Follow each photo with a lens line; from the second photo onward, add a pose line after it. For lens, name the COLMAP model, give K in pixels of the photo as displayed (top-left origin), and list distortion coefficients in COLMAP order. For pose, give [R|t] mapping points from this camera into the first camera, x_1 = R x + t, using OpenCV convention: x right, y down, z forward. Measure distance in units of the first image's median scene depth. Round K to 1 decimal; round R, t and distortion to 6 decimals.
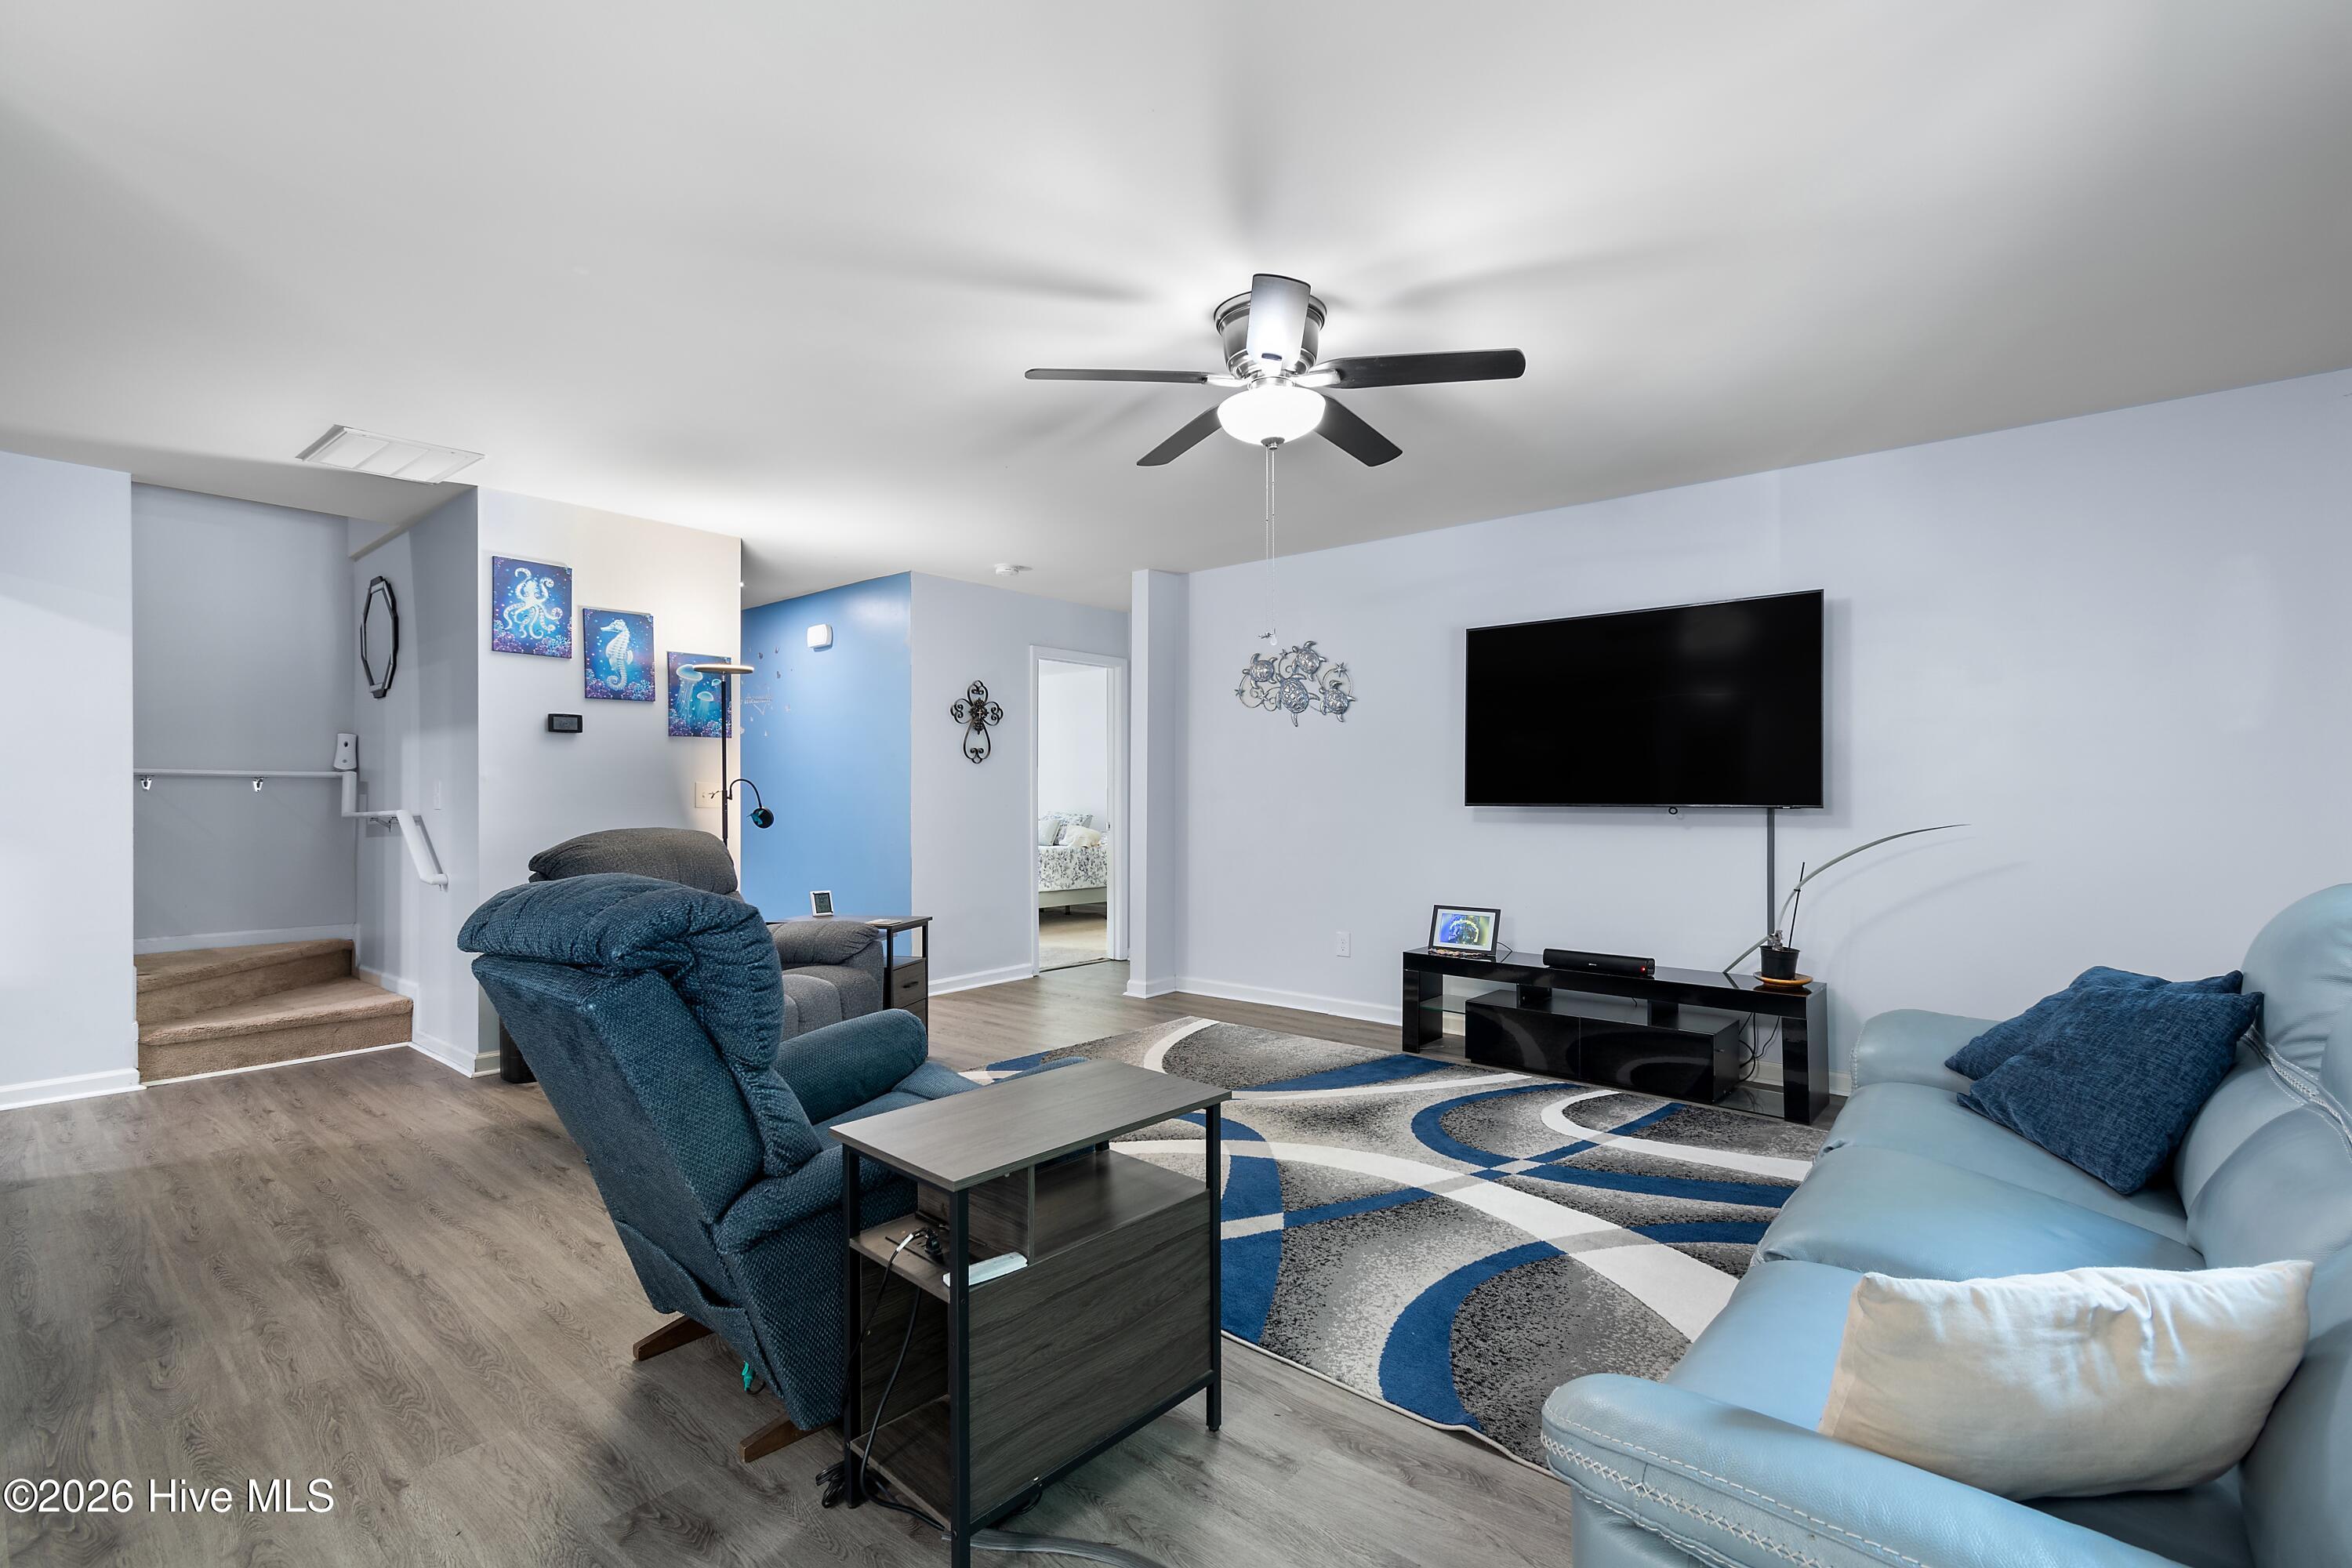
lens RADIAL K [[1041.1, 0, 1213.4], [0, 1041.1, 798.4], [0, 0, 1]] dist [0.003007, -0.002884]
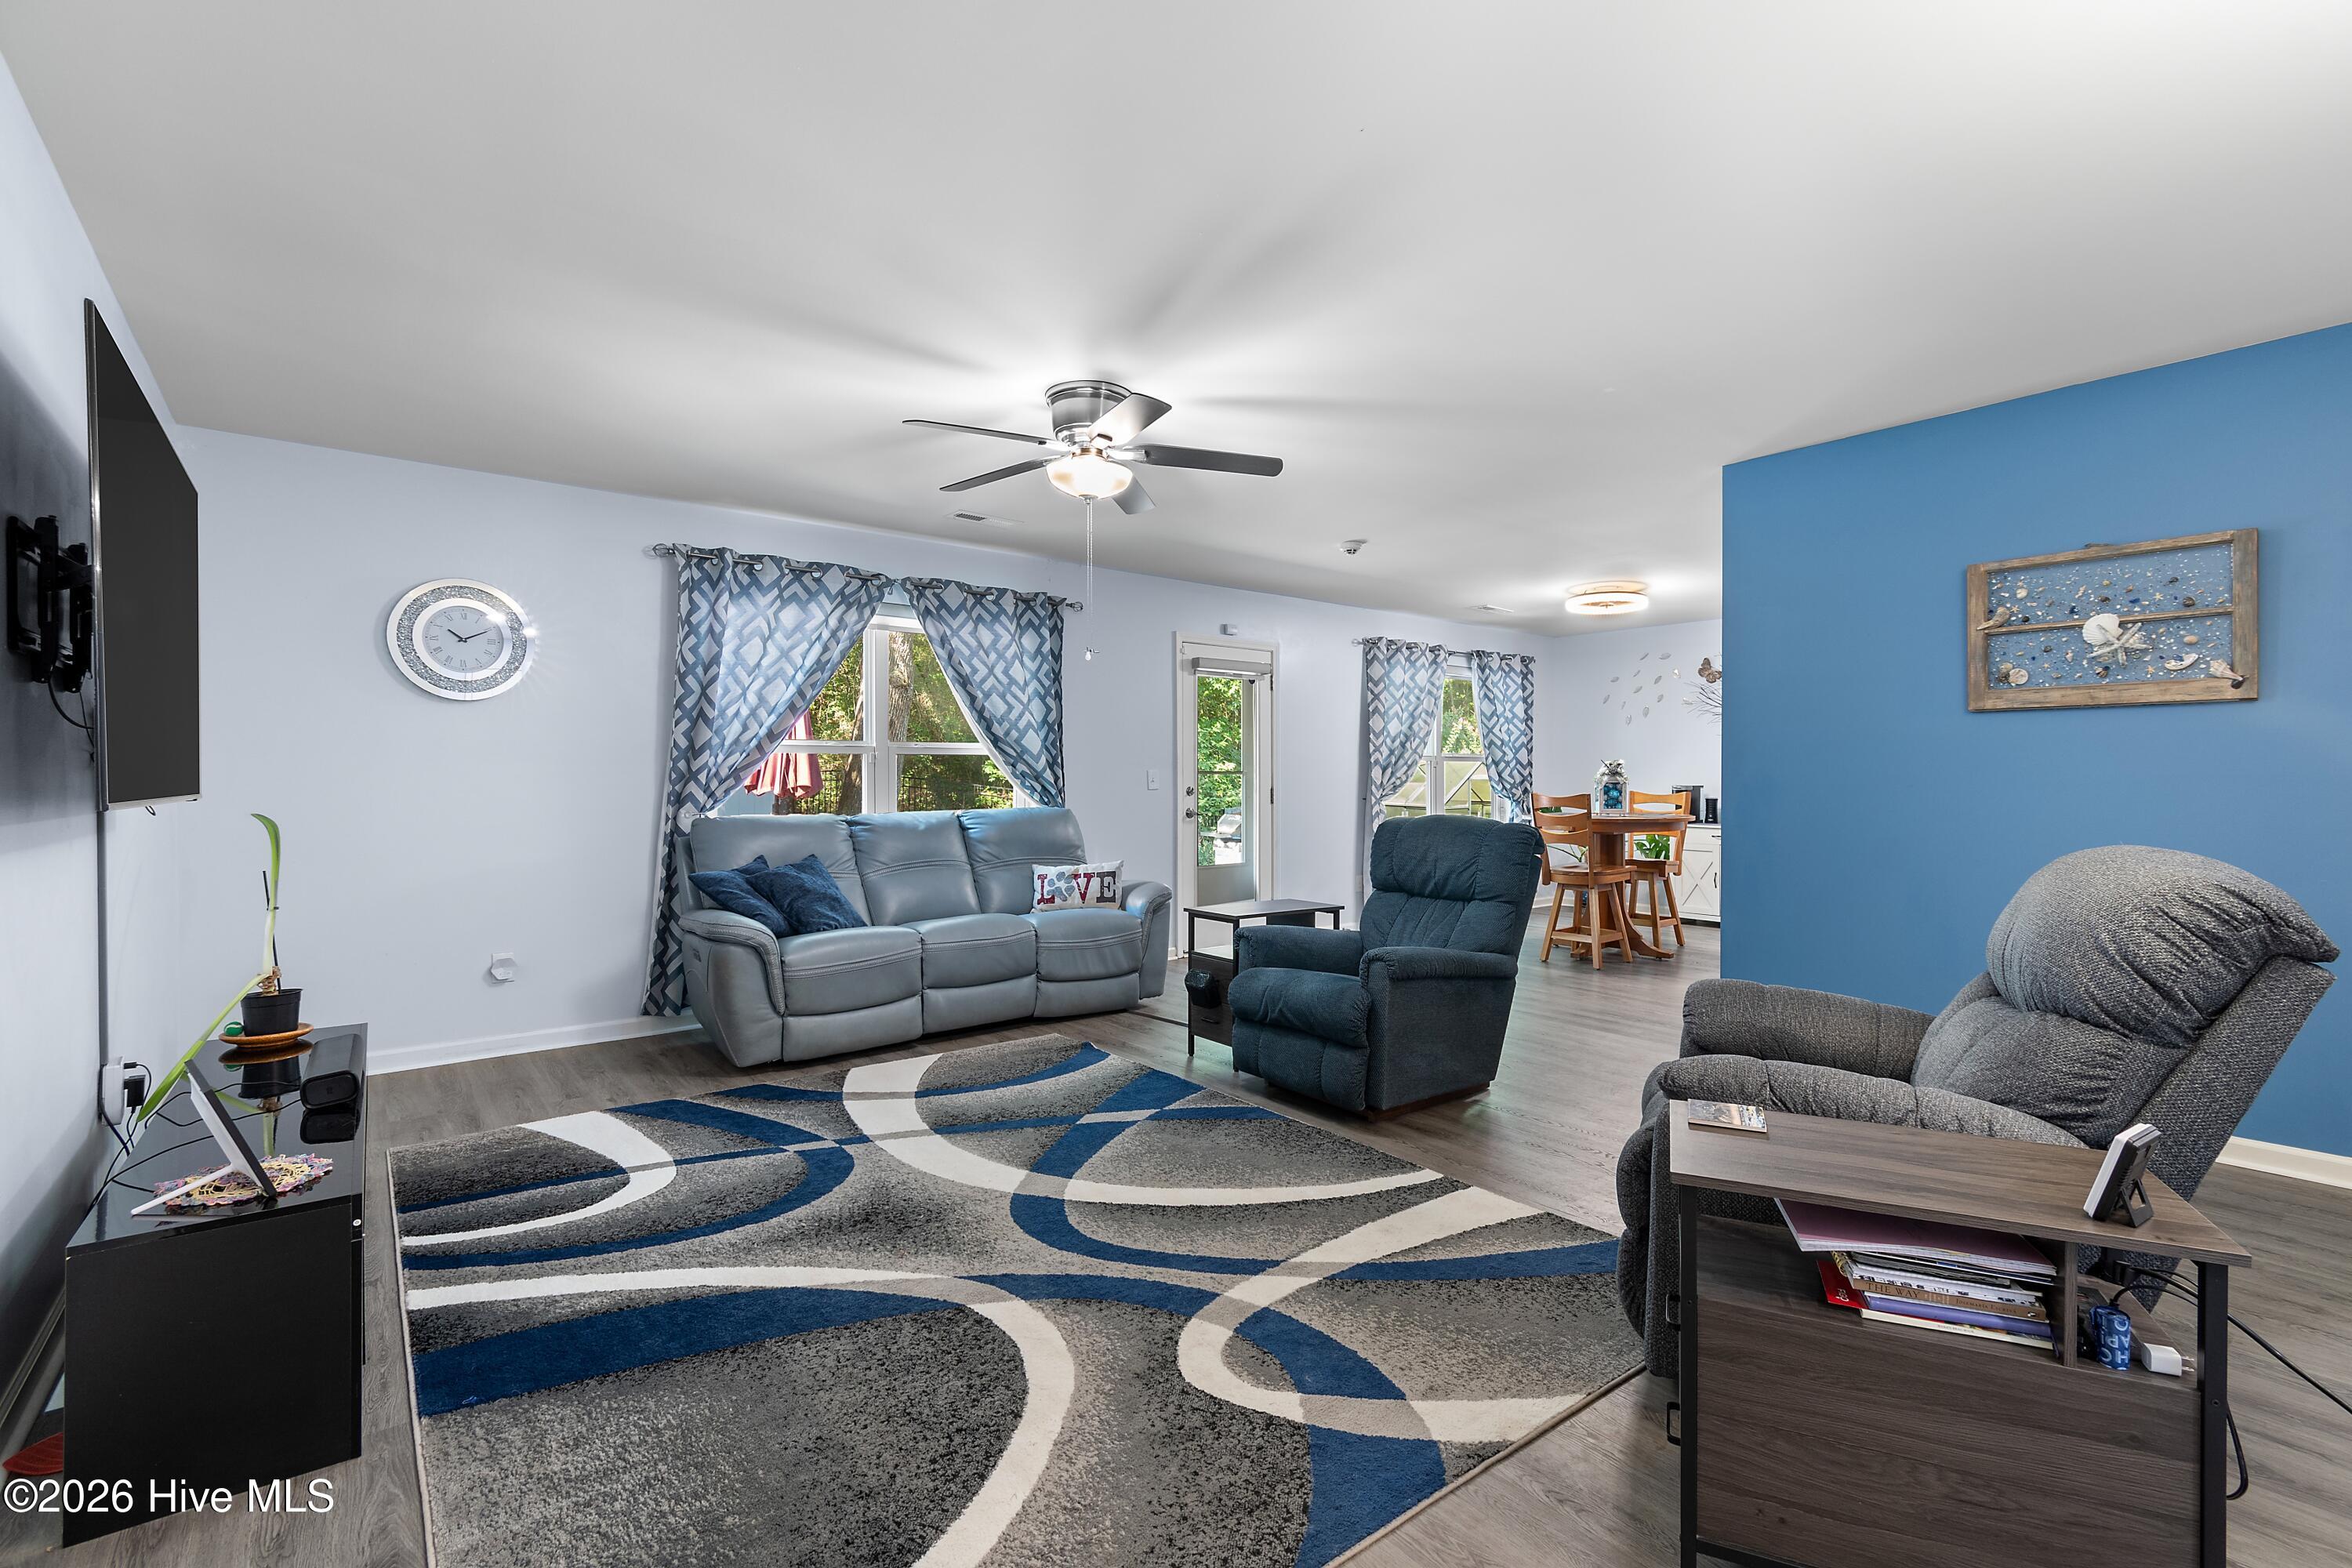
lens RADIAL K [[1041.1, 0, 1209.1], [0, 1041.1, 789.6], [0, 0, 1]] dist [0.003007, -0.002884]
pose [[-0.981495, 0.000019, 0.191487, -0.198624], [0.002290, 0.999930, 0.011637, -0.003539], [-0.191473, 0.011861, -0.981426, 1.347305]]
